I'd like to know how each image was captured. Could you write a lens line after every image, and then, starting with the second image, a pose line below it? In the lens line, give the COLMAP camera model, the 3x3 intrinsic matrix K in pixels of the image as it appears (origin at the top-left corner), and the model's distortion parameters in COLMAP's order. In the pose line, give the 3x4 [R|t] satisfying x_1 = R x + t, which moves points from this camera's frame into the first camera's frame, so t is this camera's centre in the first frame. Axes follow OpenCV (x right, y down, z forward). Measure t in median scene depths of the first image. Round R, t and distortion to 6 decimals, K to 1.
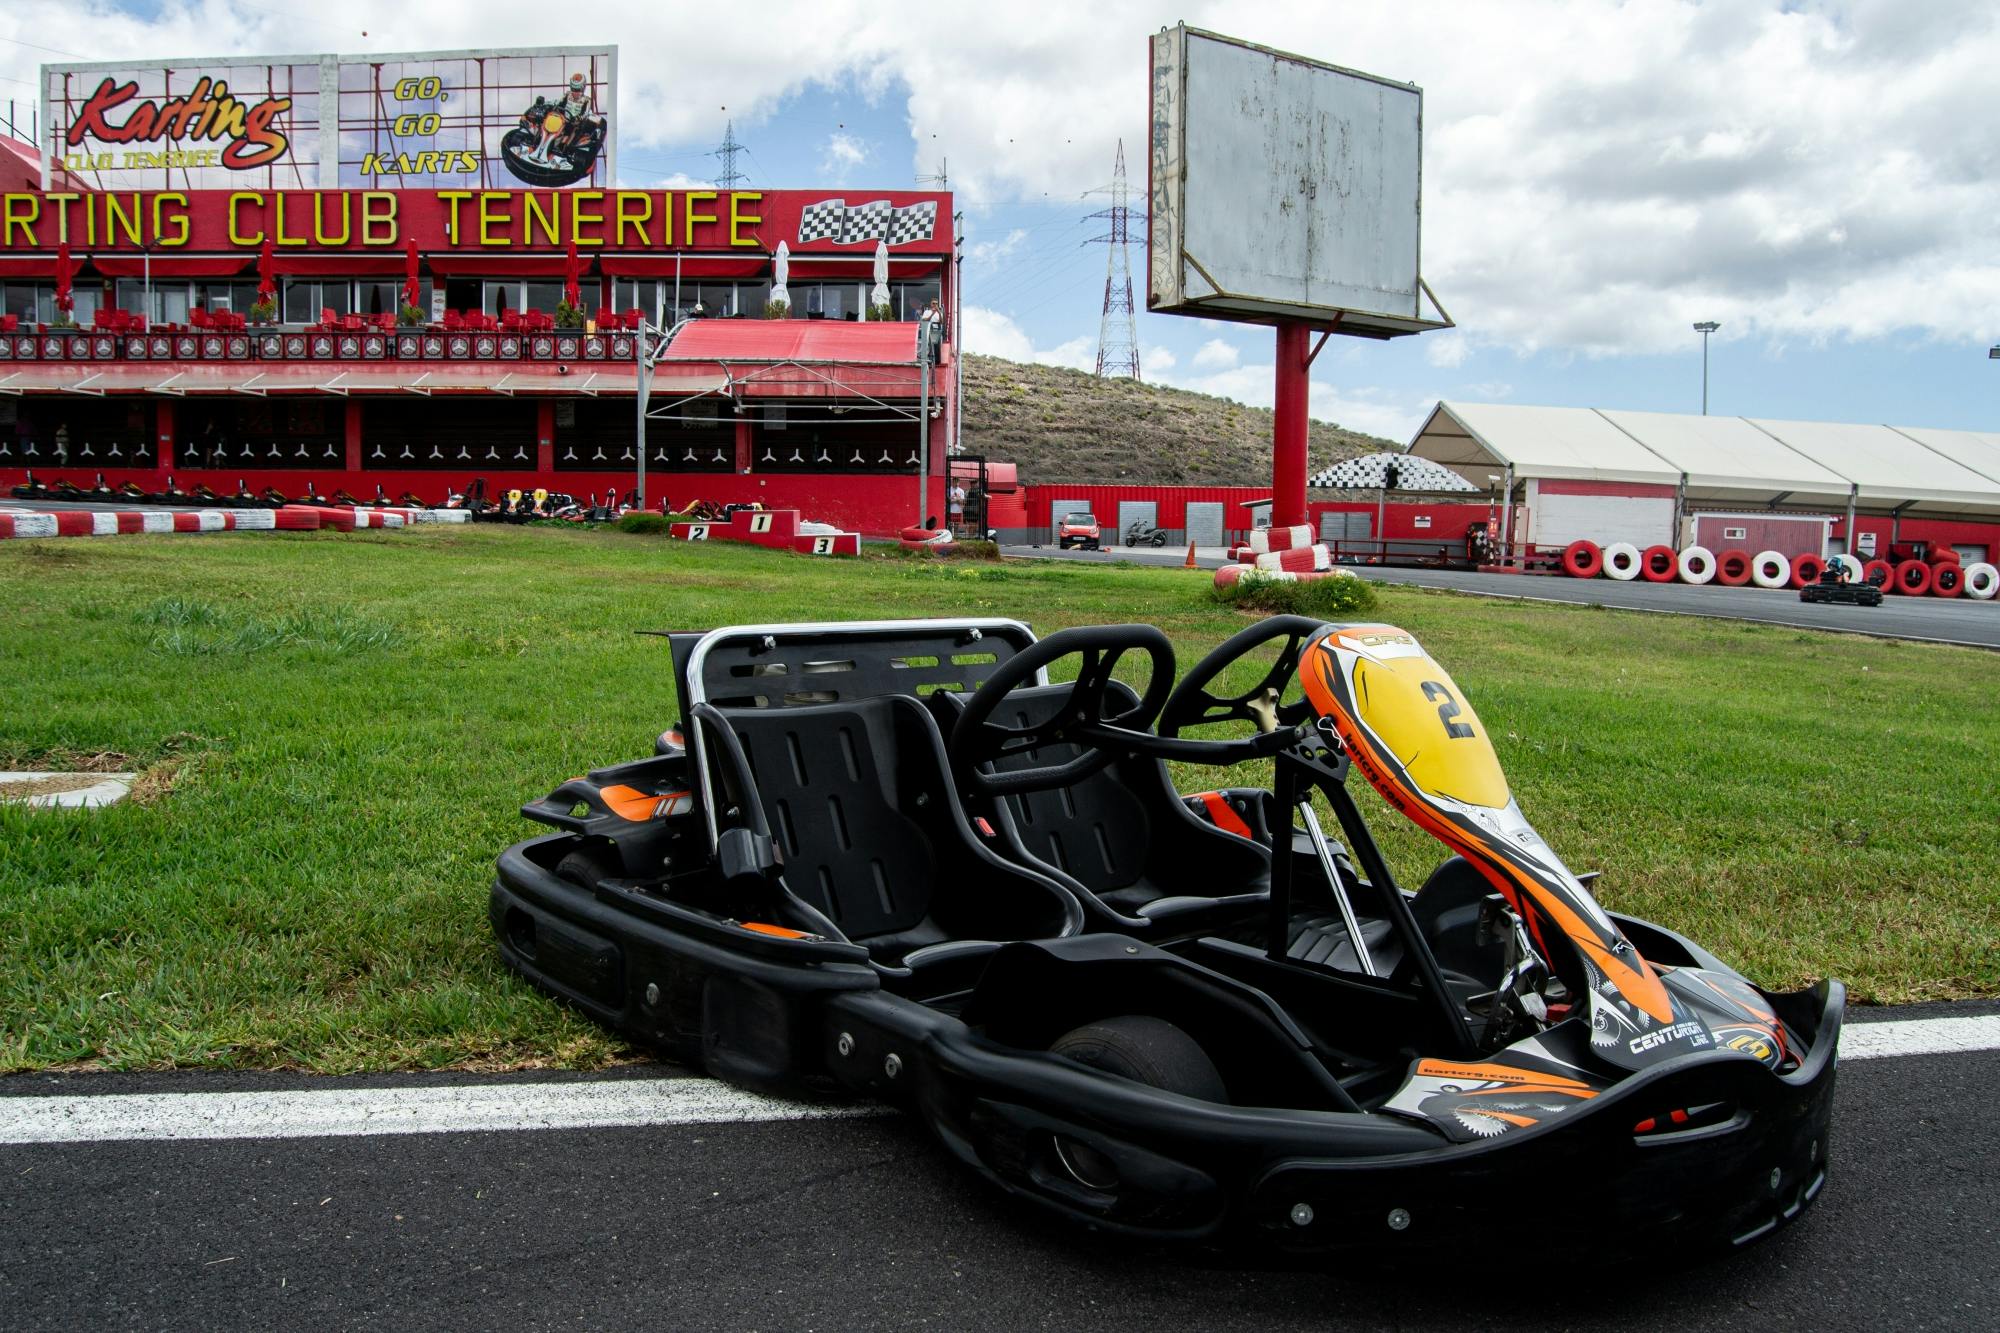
lens RADIAL K [[1591.2, 0, 997.0], [0, 1591.2, 655.3], [0, 0, 1]] dist [-0.093054, 0.041886]
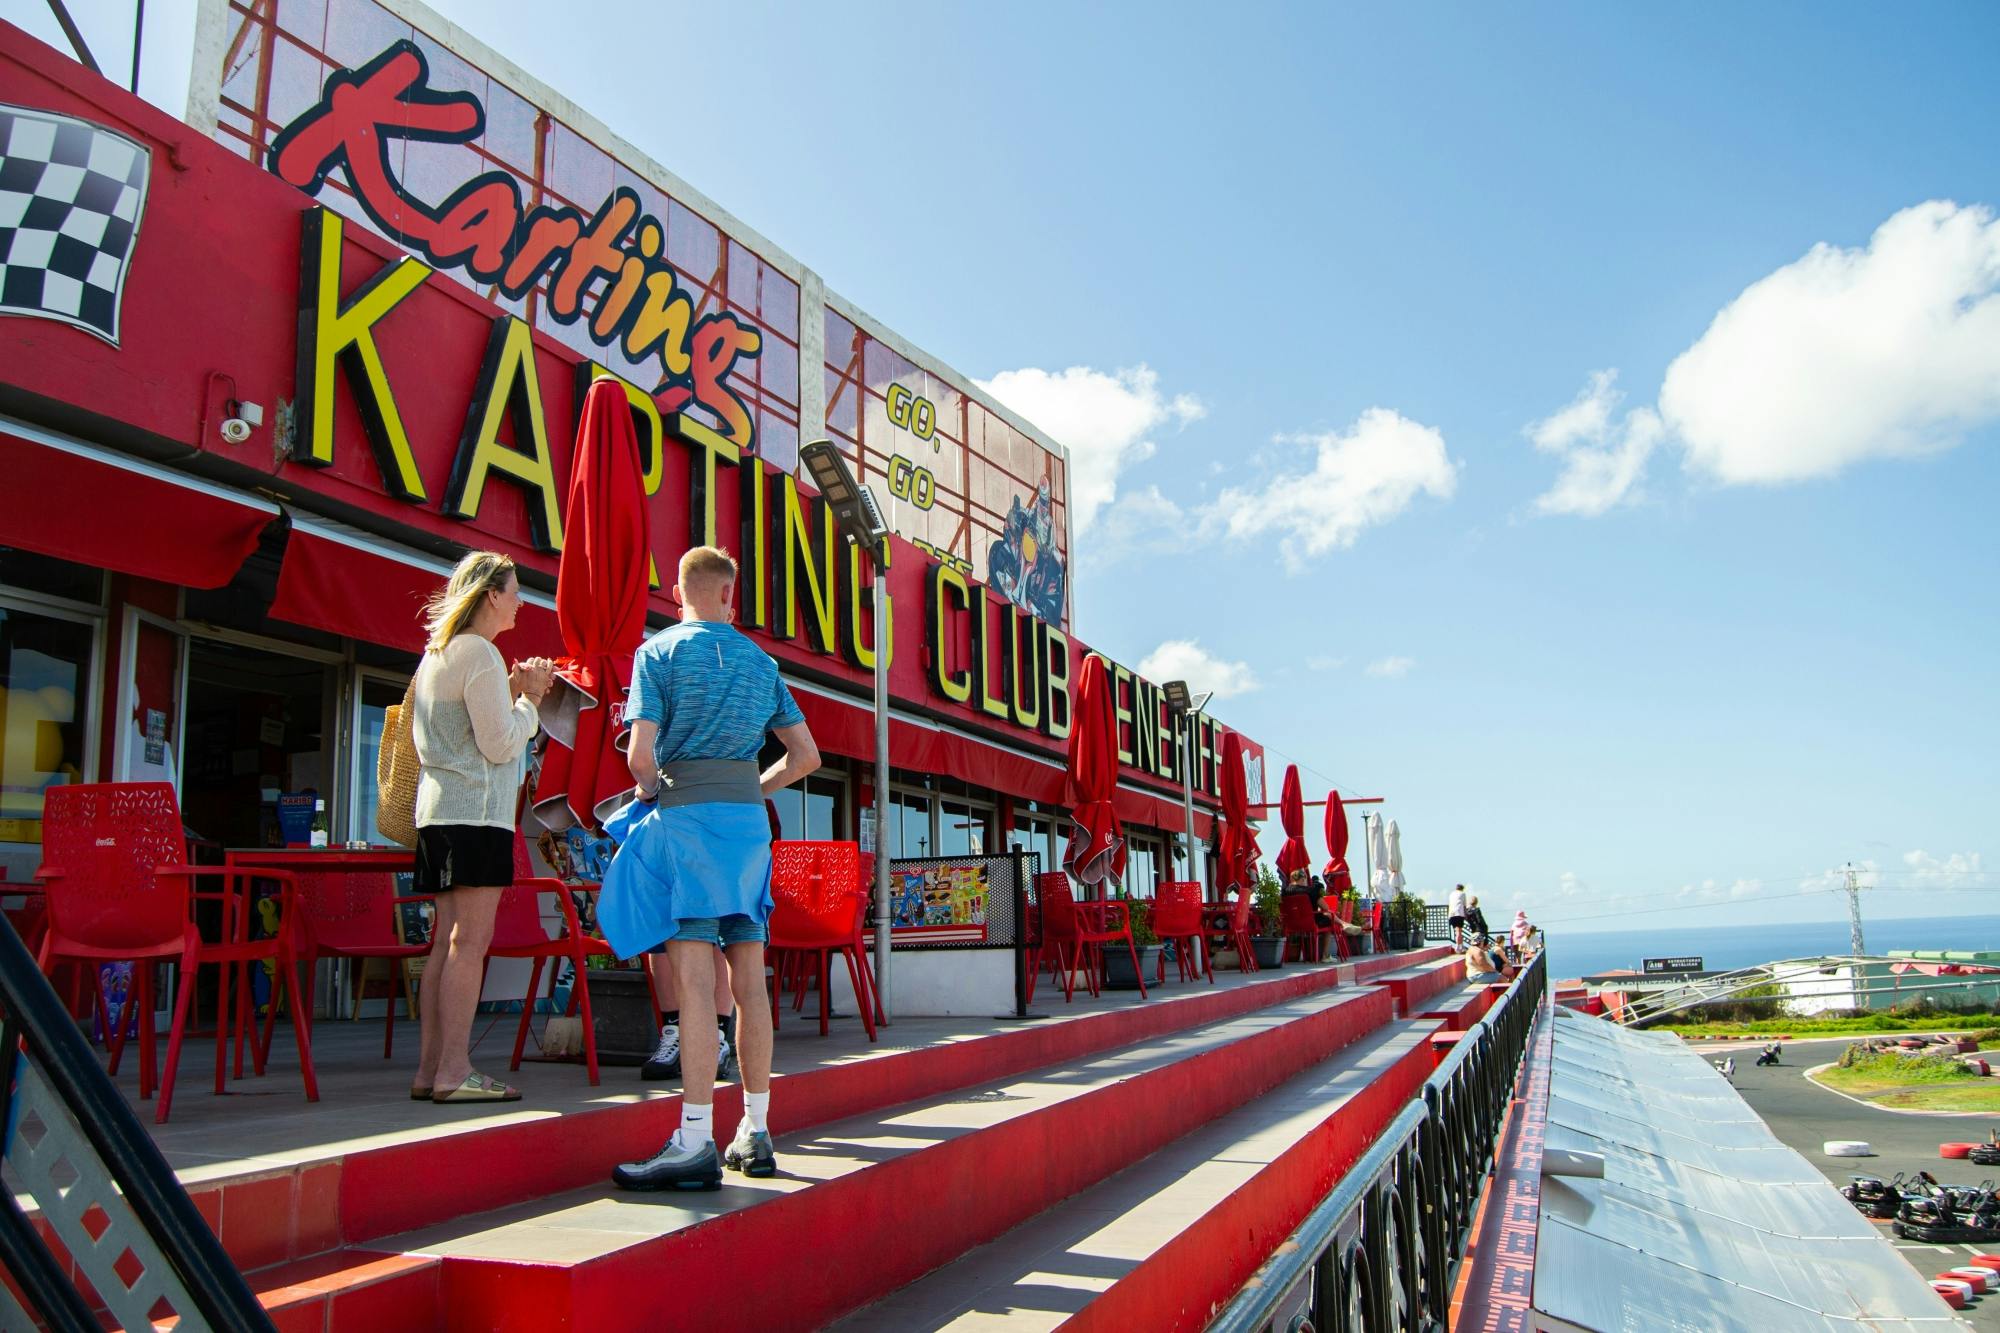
lens RADIAL K [[1591.2, 0, 997.0], [0, 1591.2, 655.3], [0, 0, 1]] dist [-0.093054, 0.041886]
pose [[0.354275, 0.146388, 0.923612, -0.845014], [0.110585, 0.974183, -0.196821, -0.196262], [-0.928580, 0.171867, 0.328940, 0.857309]]
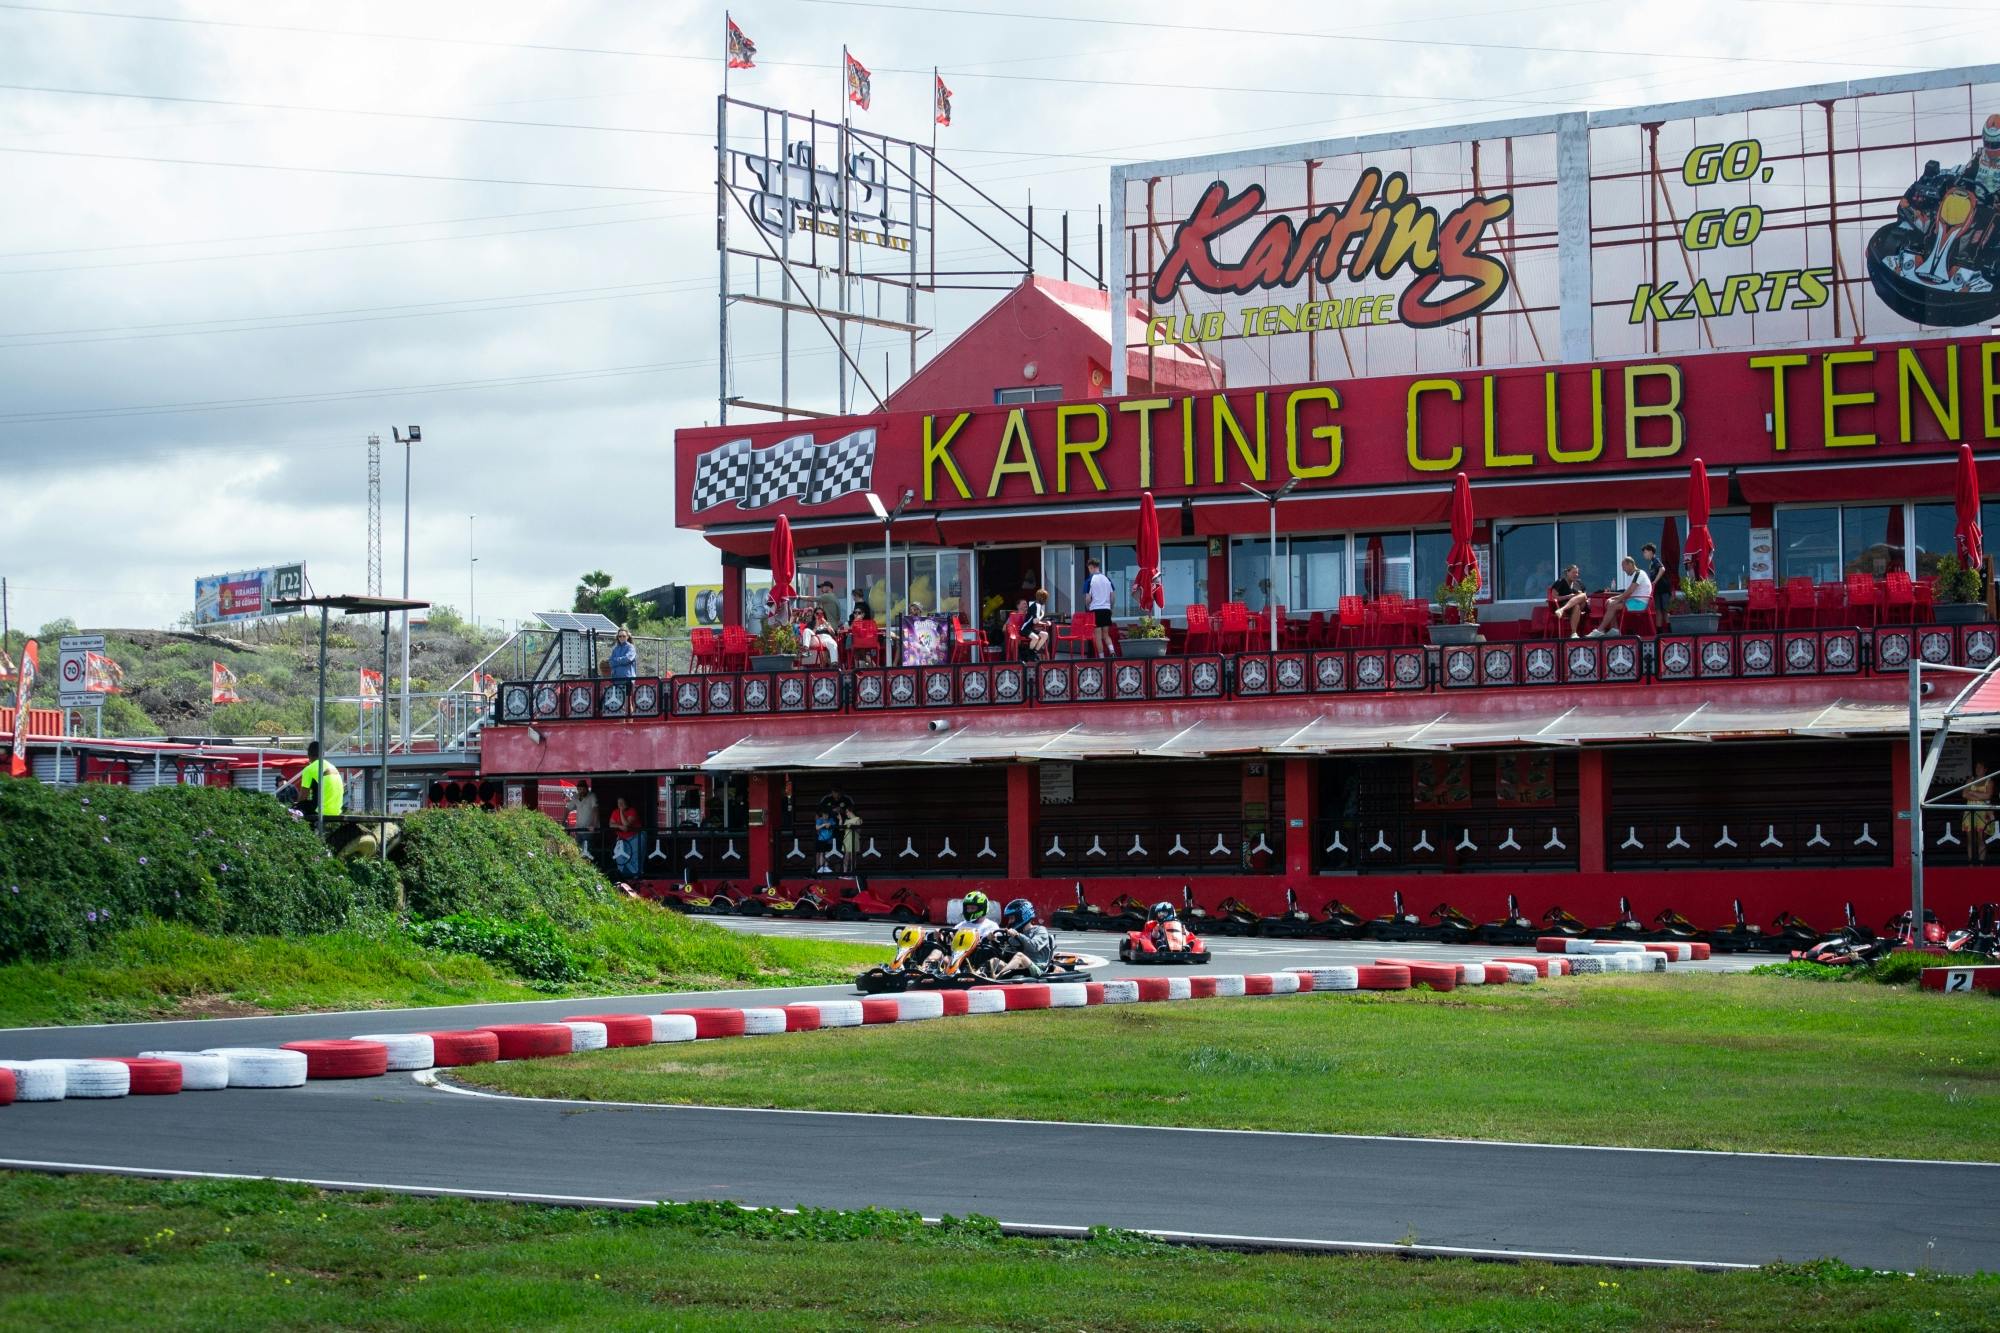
lens RADIAL K [[4959.5, 0, 1000.0], [0, 4959.5, 666.5], [0, 0, 1]] dist [-0.275294, 0.380154]
pose [[0.842093, -0.046356, -0.537336, 0.349199], [-0.026119, 0.991625, -0.126481, 0.038744], [0.538699, 0.120543, 0.833830, -0.581412]]
